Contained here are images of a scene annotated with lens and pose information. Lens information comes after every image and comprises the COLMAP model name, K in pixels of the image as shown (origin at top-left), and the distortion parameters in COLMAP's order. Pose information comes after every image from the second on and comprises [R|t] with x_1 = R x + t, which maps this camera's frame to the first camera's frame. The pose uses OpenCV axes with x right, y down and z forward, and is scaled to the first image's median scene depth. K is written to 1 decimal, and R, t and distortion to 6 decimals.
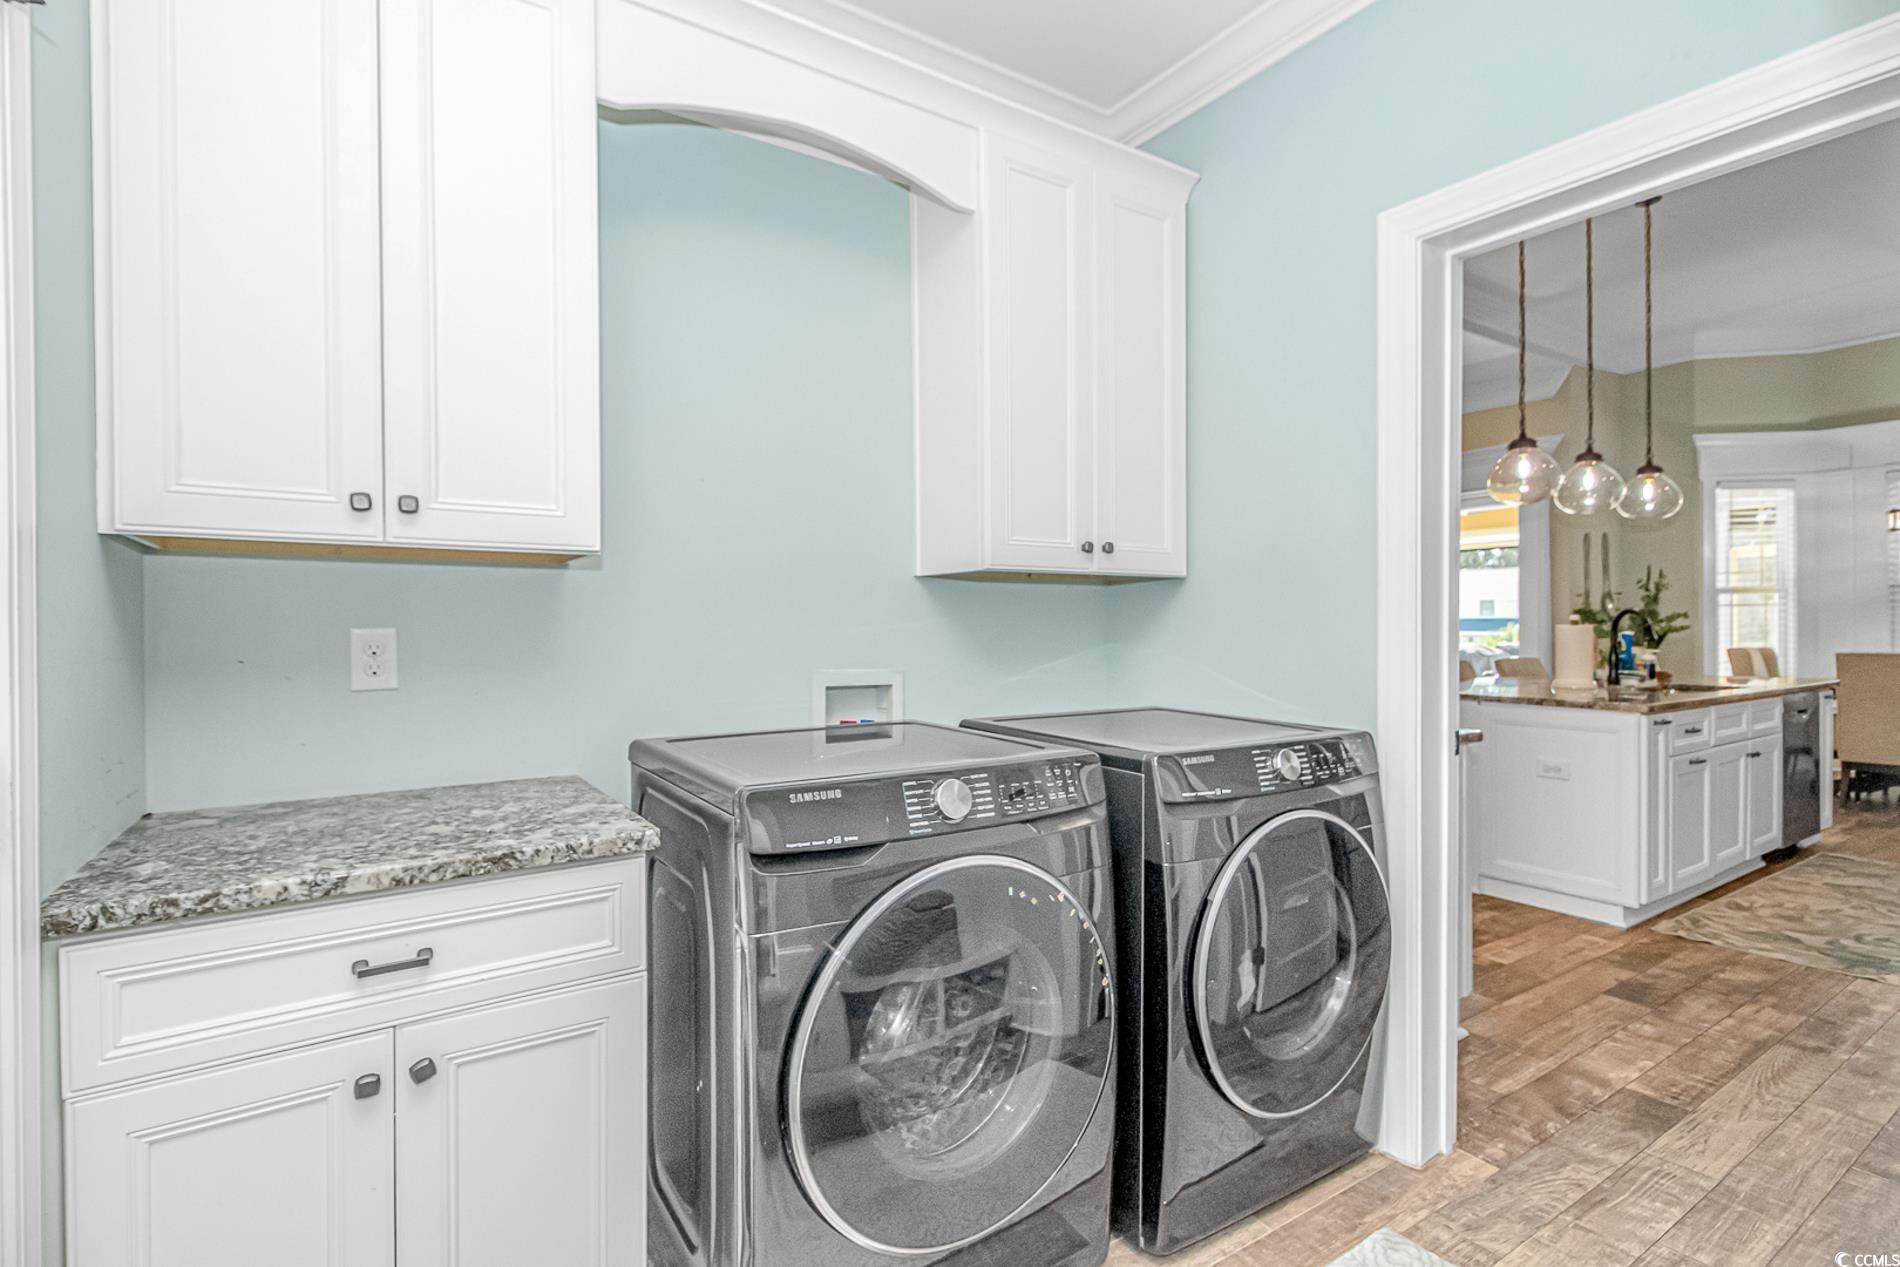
lens RADIAL K [[893.0, 0, 948.9], [0, 893.0, 635.8], [0, 0, 1]] dist [-0.016087, -0.001406]
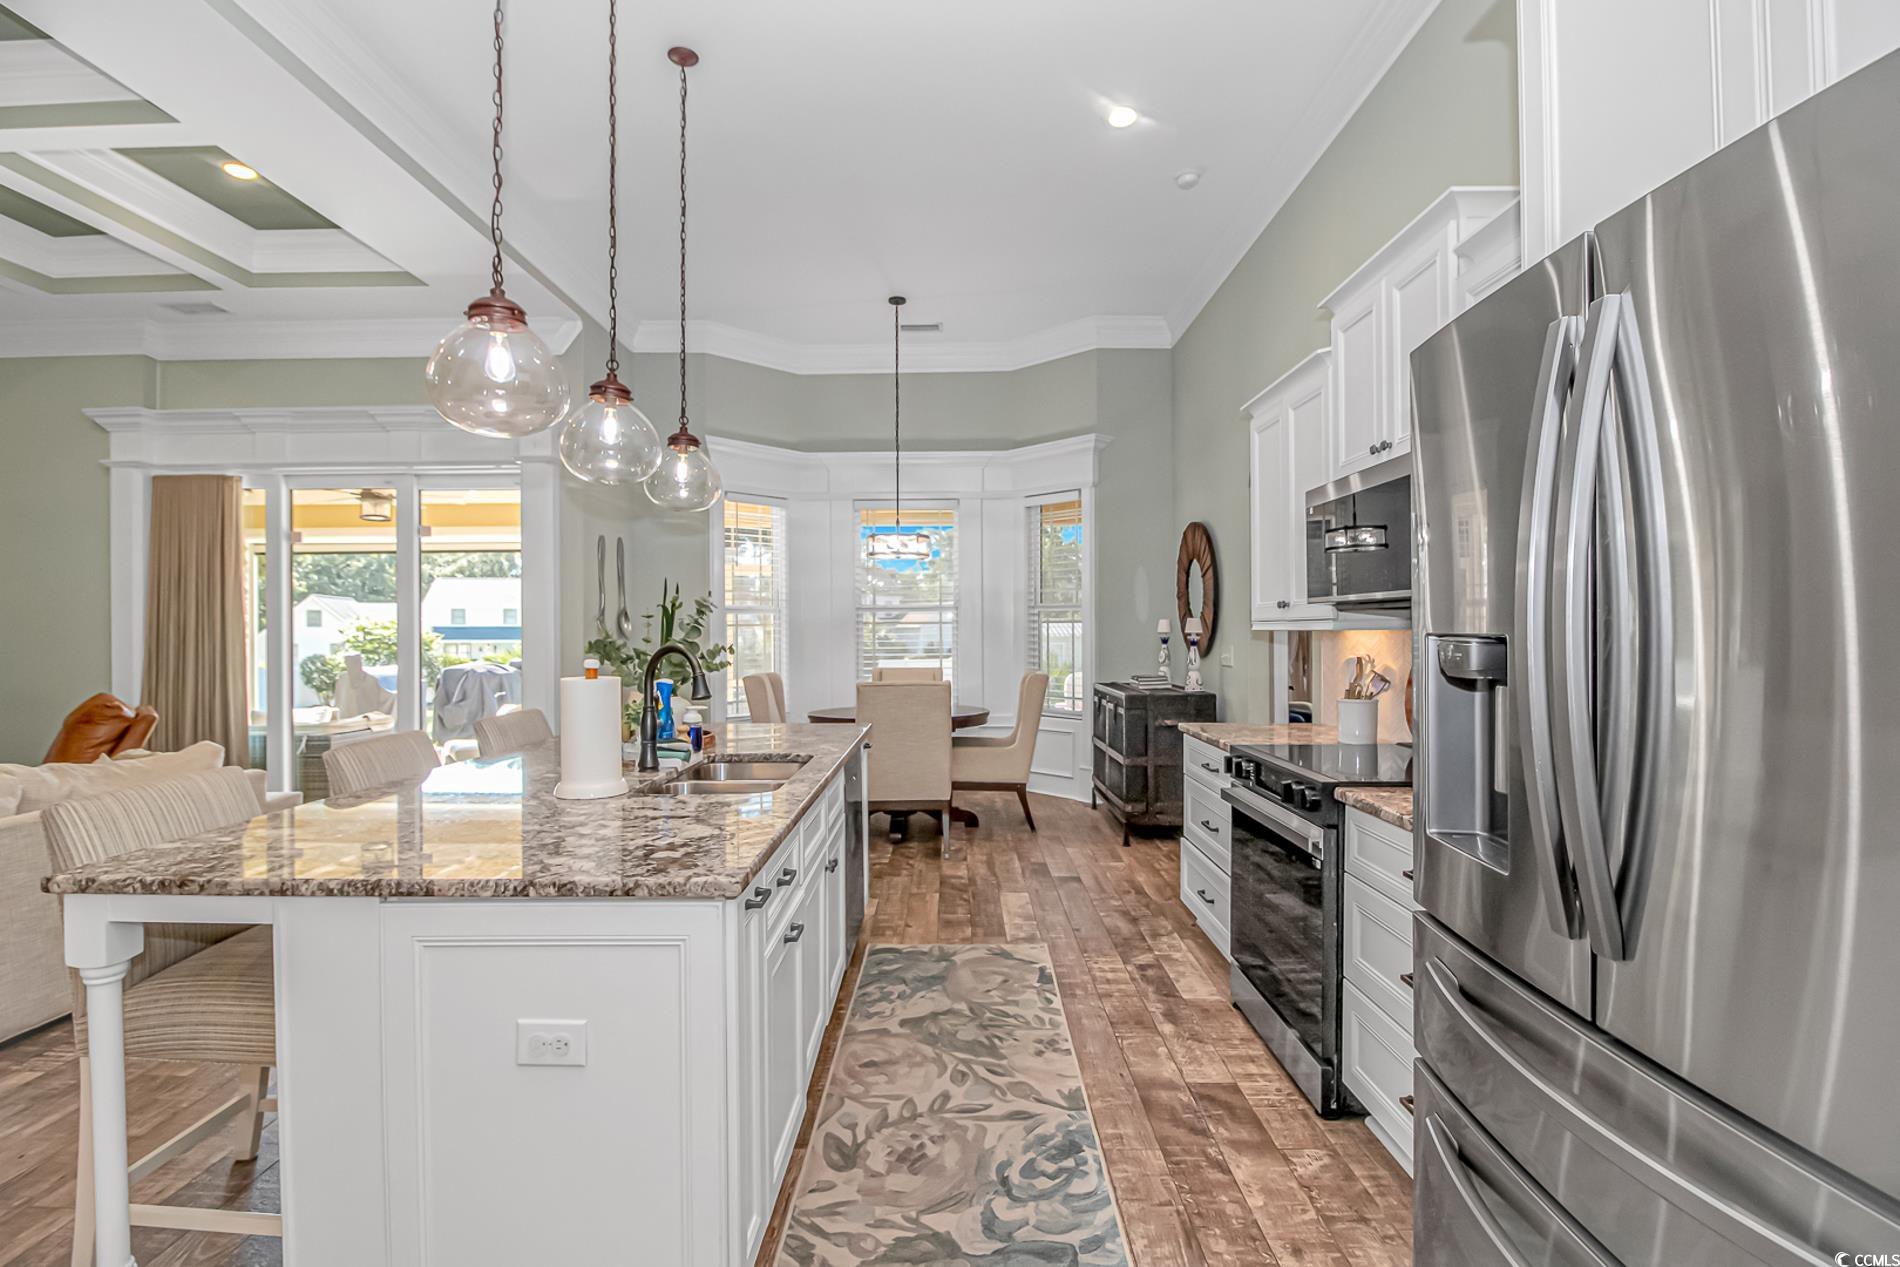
lens RADIAL K [[893.0, 0, 939.8], [0, 893.0, 633.8], [0, 0, 1]] dist [-0.016087, -0.001406]
pose [[0.545858, -0.001232, 0.837877, 0.325463], [0.009418, 0.999945, -0.004665, -0.030421], [-0.837825, 0.010437, 0.545840, 0.465383]]
